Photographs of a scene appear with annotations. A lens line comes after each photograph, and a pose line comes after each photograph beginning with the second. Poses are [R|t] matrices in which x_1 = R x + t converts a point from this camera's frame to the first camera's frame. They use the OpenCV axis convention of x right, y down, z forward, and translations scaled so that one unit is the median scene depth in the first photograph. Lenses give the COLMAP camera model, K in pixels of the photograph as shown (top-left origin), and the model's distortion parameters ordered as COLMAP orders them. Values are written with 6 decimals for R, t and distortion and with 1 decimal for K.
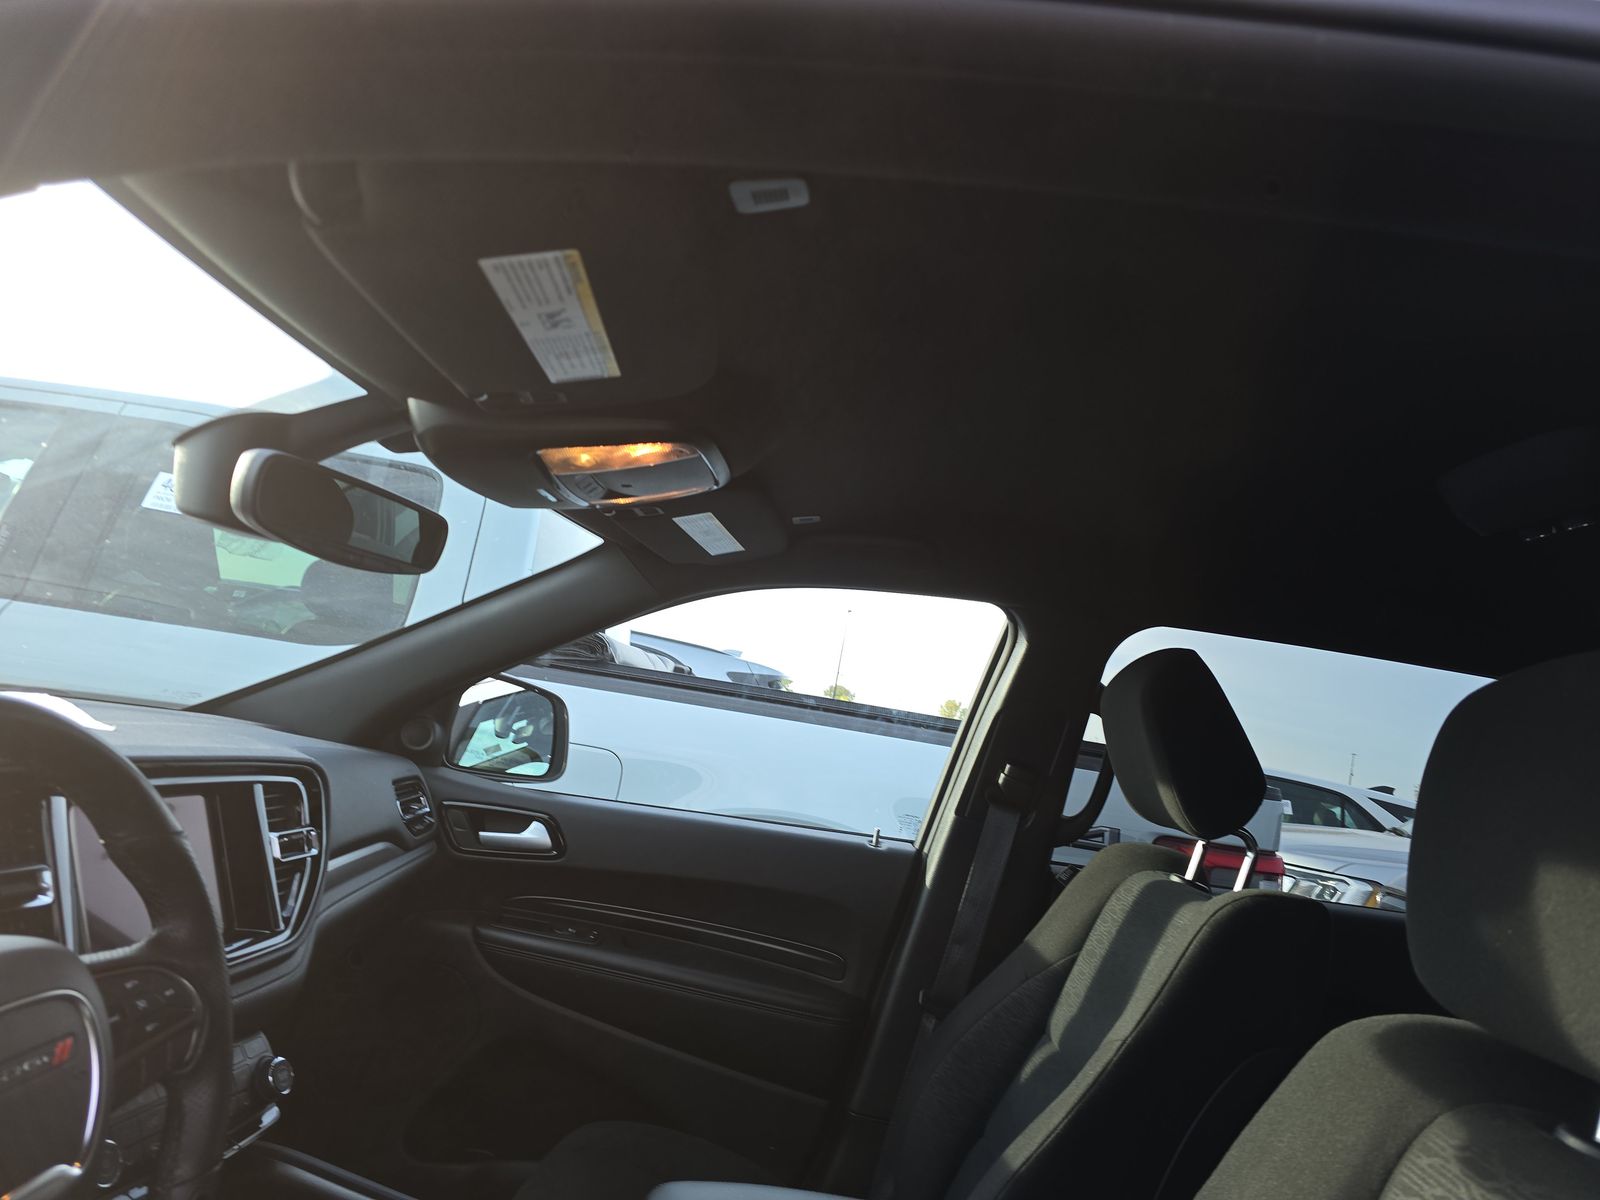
lens RADIAL K [[992.5, 0, 810.1], [0, 992.5, 552.8], [0, 0, 1]] dist [0.050504, -0.067106]
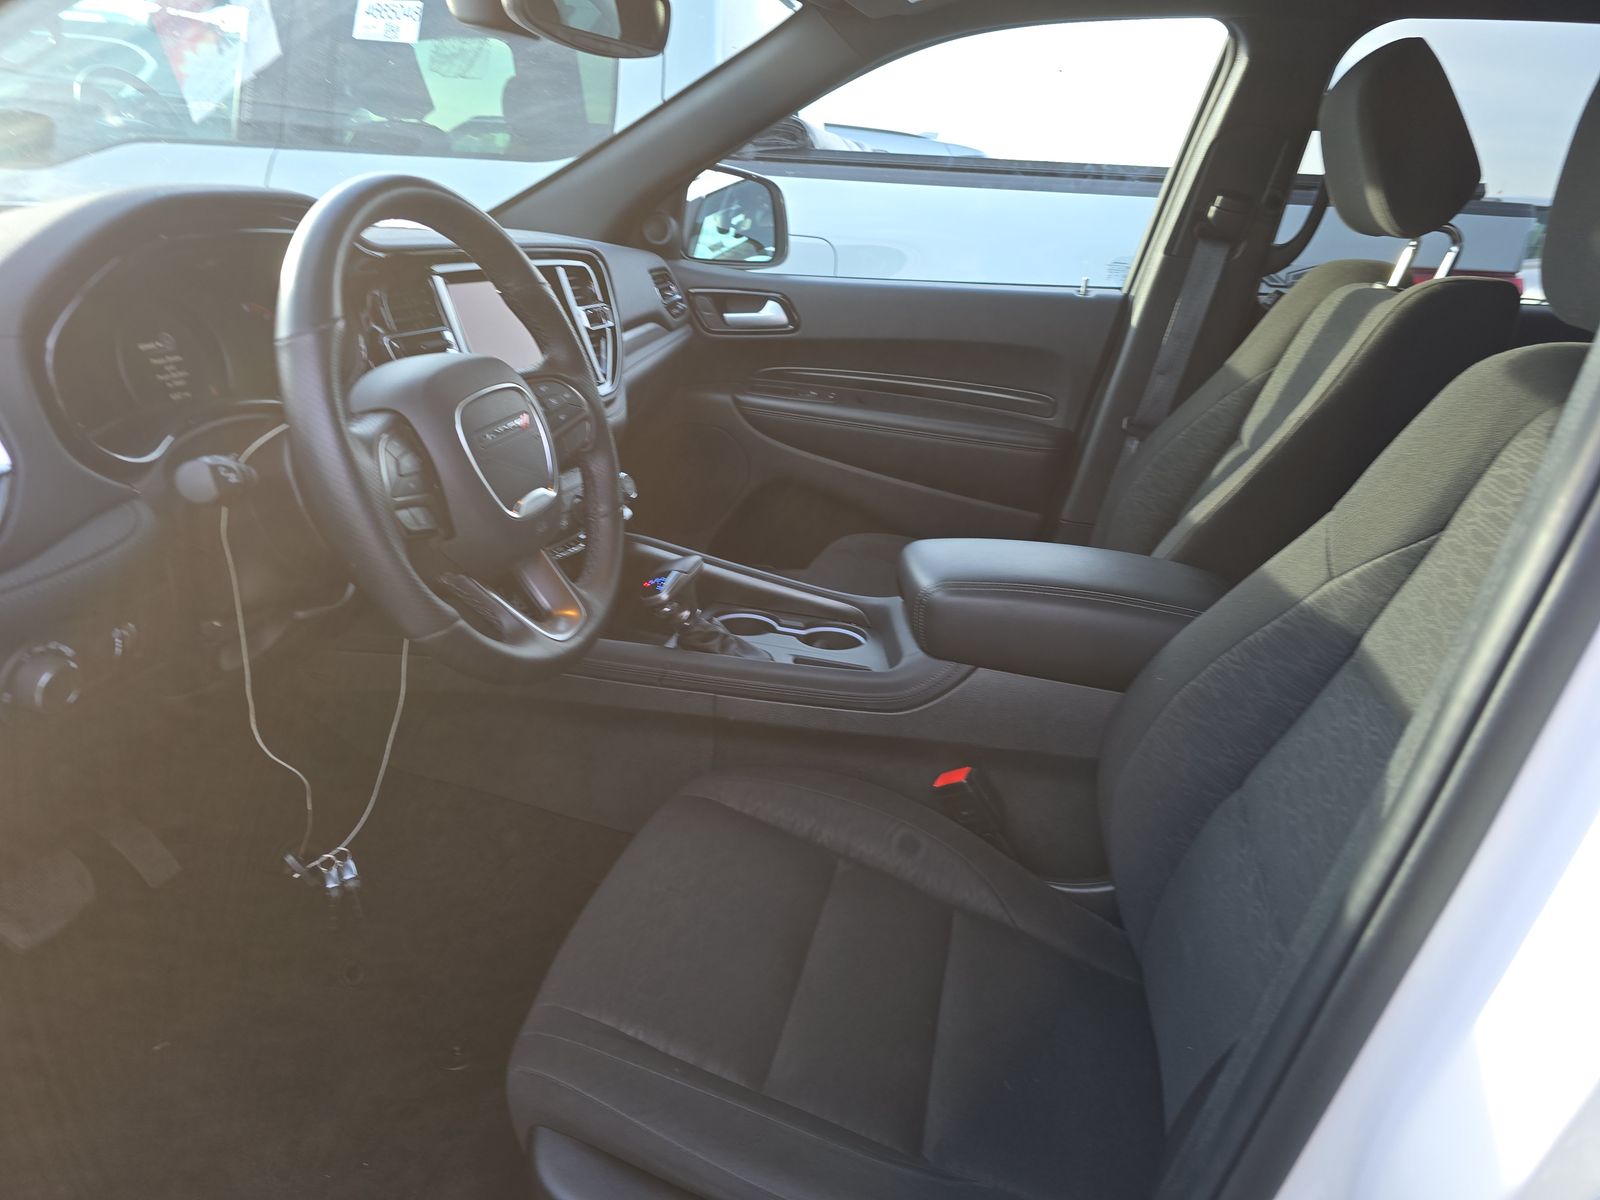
lens RADIAL K [[992.5, 0, 810.1], [0, 992.5, 552.8], [0, 0, 1]] dist [0.050504, -0.067106]
pose [[0.976823, -0.029850, -0.211958, -0.002146], [0.126417, 0.879534, 0.458735, 0.010331], [0.172731, -0.474898, 0.862923, -0.104437]]
